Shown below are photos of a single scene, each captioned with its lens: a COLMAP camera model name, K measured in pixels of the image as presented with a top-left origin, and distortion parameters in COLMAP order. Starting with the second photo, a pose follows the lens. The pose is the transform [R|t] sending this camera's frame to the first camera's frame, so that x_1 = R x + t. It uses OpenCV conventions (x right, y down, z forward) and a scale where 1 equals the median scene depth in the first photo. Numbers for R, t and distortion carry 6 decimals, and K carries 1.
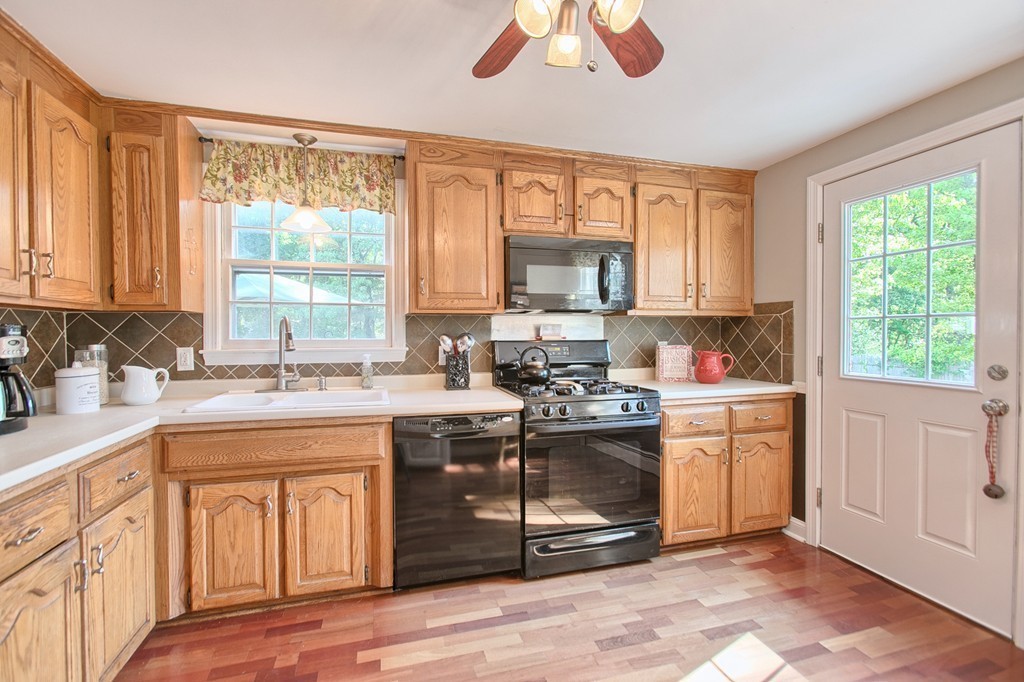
lens RADIAL K [[455.6, 0, 511.9], [0, 455.6, 341.4], [0, 0, 1]] dist [-0.004876, -0.000475]
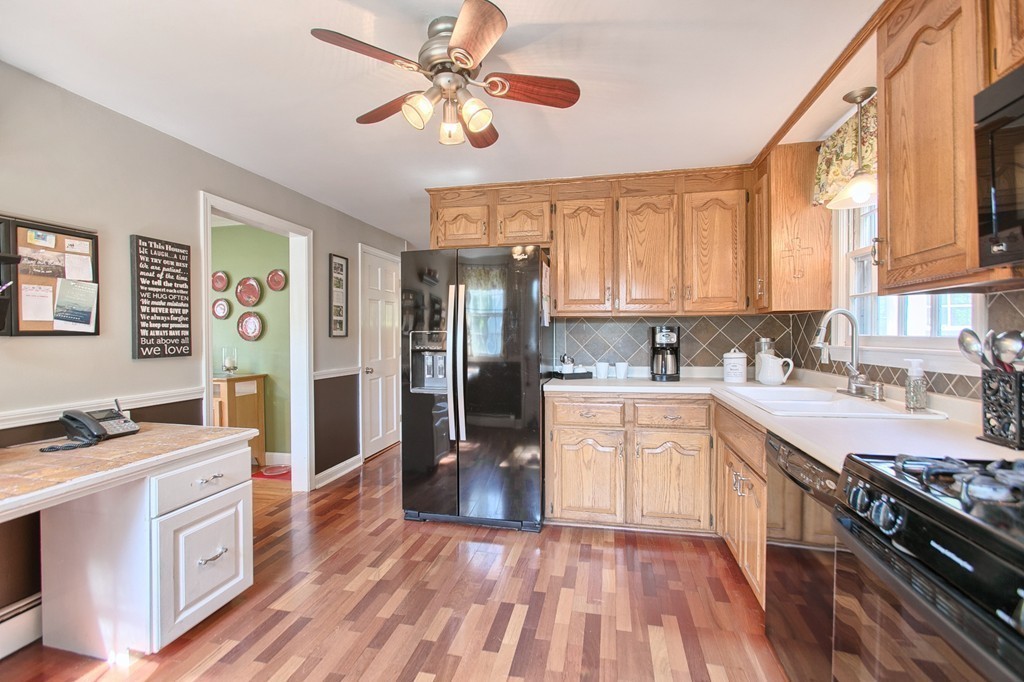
lens RADIAL K [[455.6, 0, 511.1], [0, 455.6, 337.6], [0, 0, 1]] dist [-0.004876, -0.000475]
pose [[-0.471093, 0.011847, -0.882004, 0.691010], [-0.006859, 0.999830, 0.017093, -0.012398], [0.882057, 0.014102, -0.470932, 0.970295]]
